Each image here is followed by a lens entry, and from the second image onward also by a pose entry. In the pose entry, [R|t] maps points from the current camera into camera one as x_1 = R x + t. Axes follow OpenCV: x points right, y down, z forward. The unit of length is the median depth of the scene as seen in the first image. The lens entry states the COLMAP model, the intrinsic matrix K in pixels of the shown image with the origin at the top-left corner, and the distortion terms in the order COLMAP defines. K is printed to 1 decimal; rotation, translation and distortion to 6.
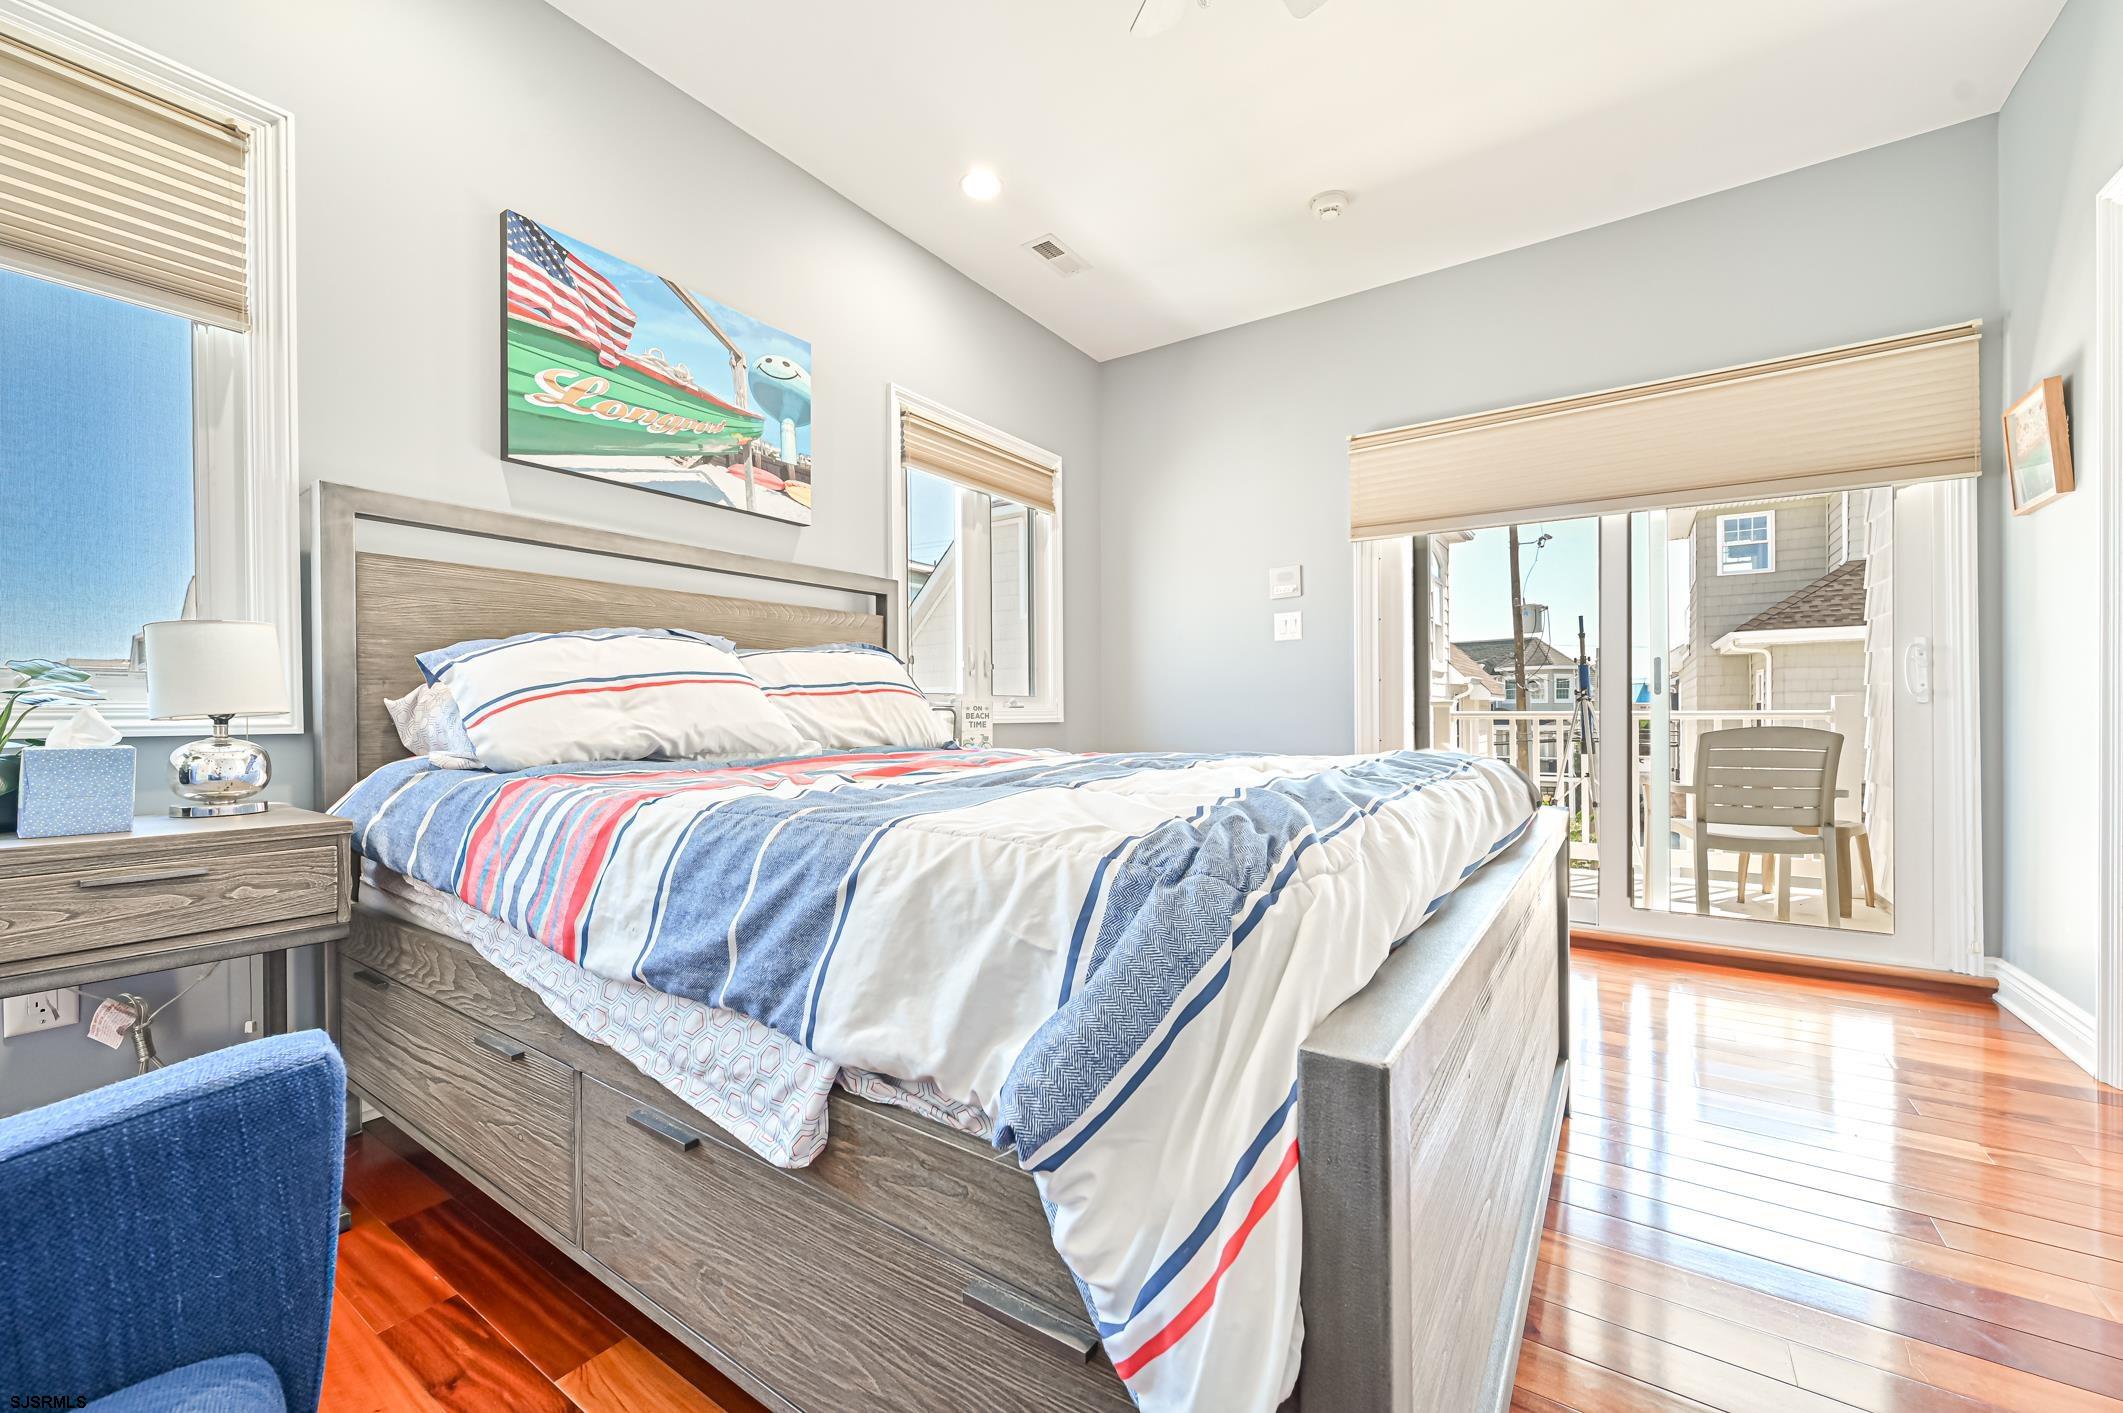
lens RADIAL K [[847.5, 0, 1044.5], [0, 847.5, 711.8], [0, 0, 1]] dist [-0.001476, 0.000430]
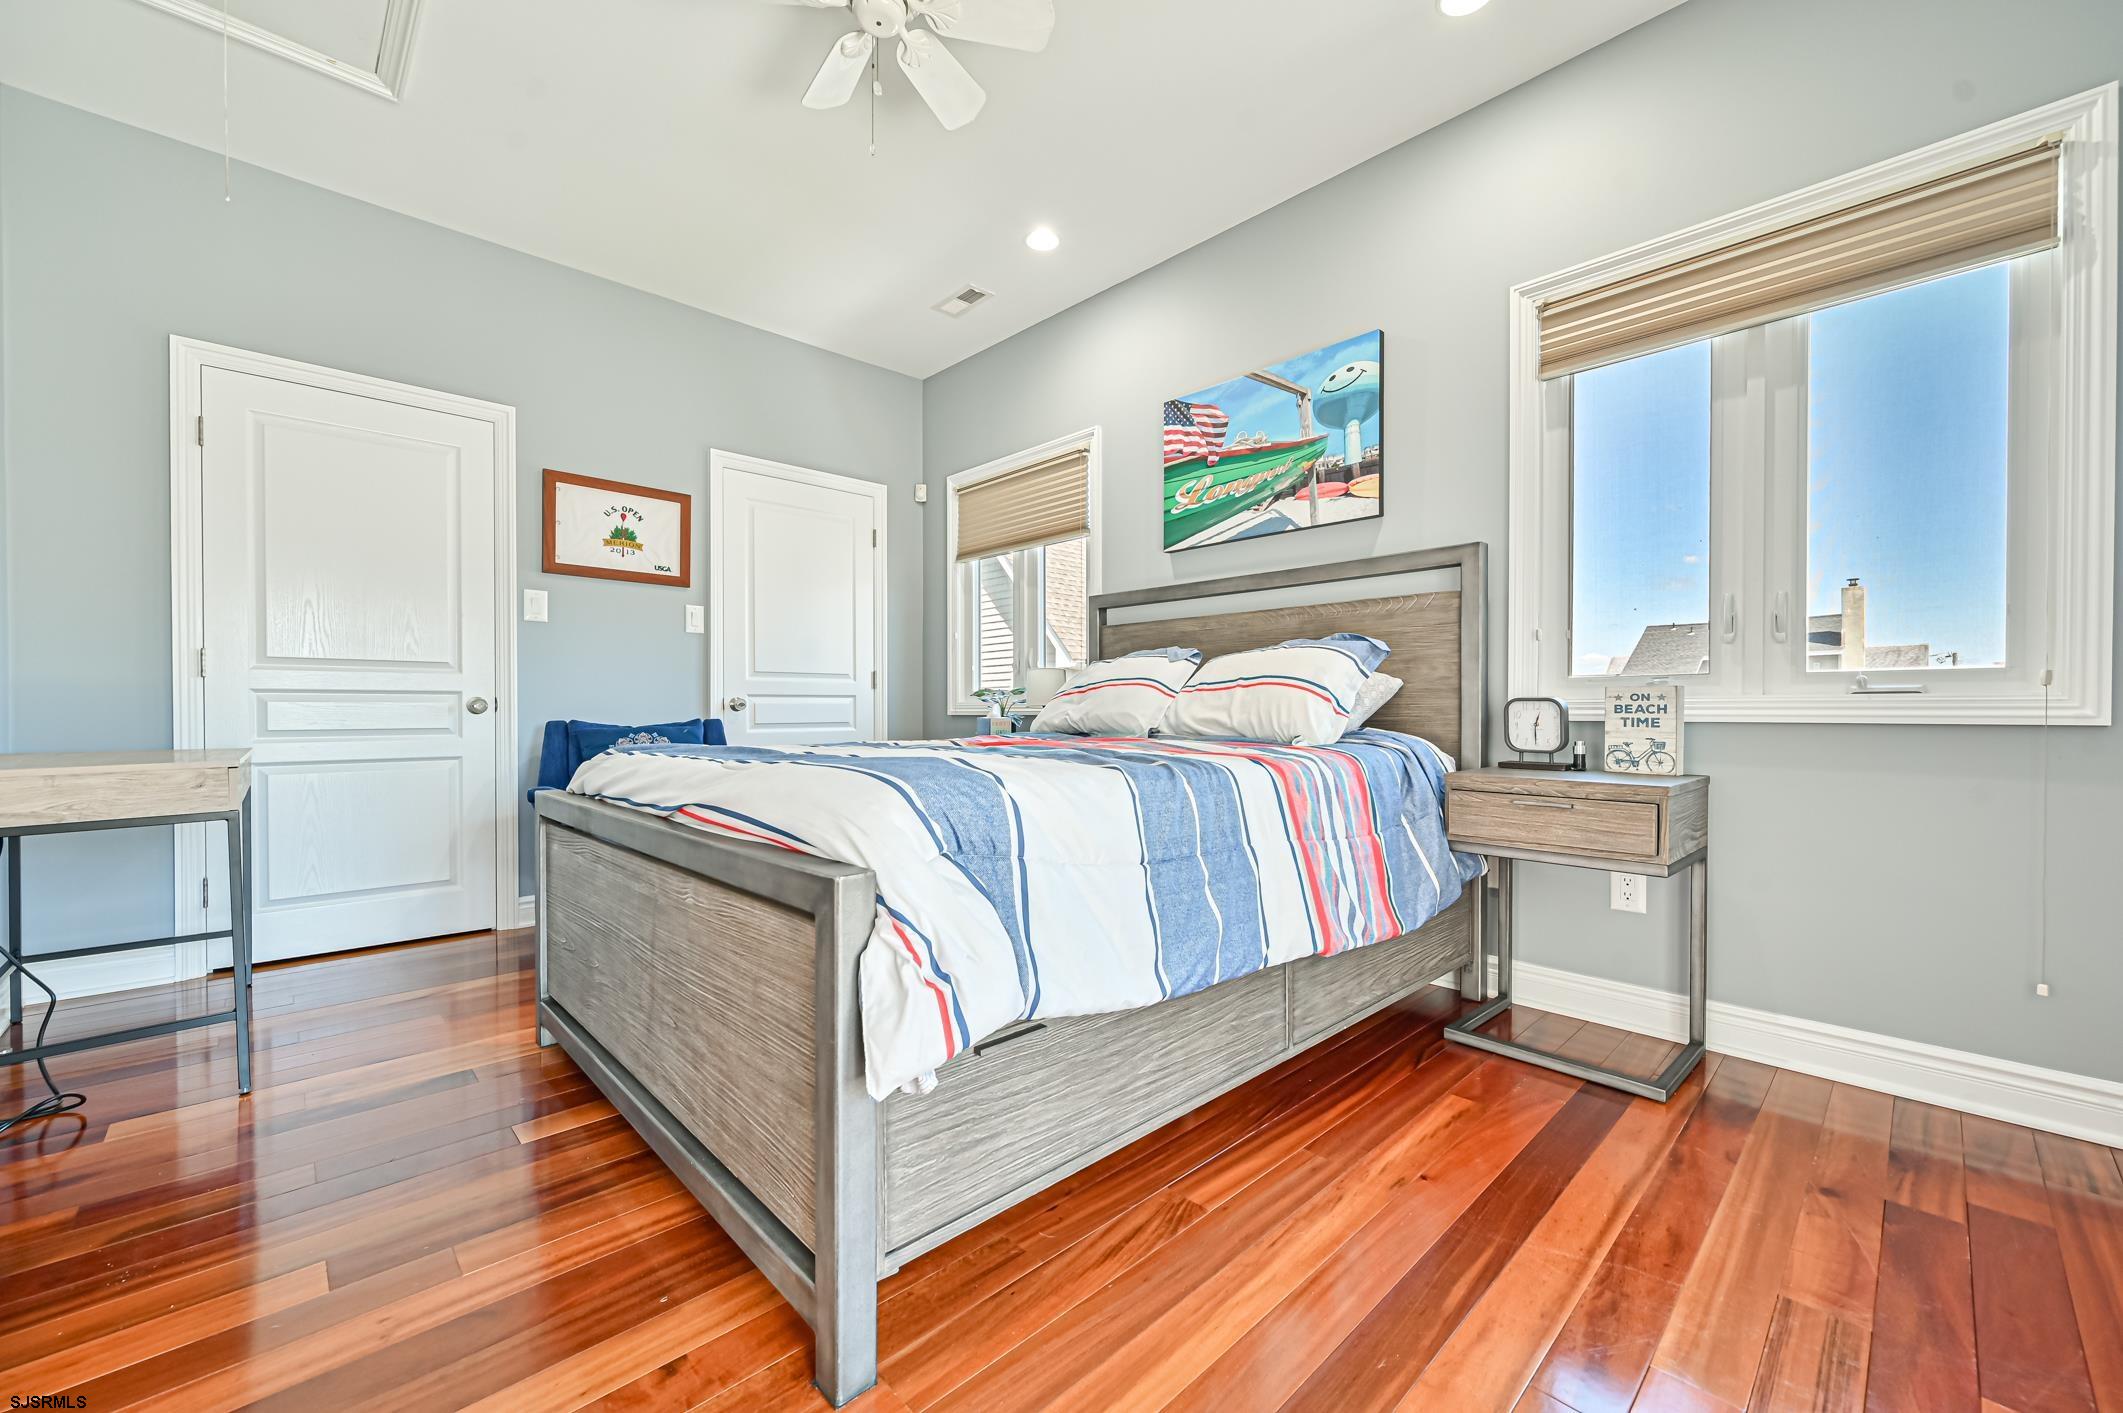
lens RADIAL K [[847.5, 0, 1056.2], [0, 847.5, 712.5], [0, 0, 1]] dist [-0.001476, 0.000430]
pose [[-0.221226, 0.017145, -0.975072, 0.788327], [0.006651, 0.999849, 0.016072, -0.007373], [0.975200, -0.002929, -0.221307, 0.865110]]
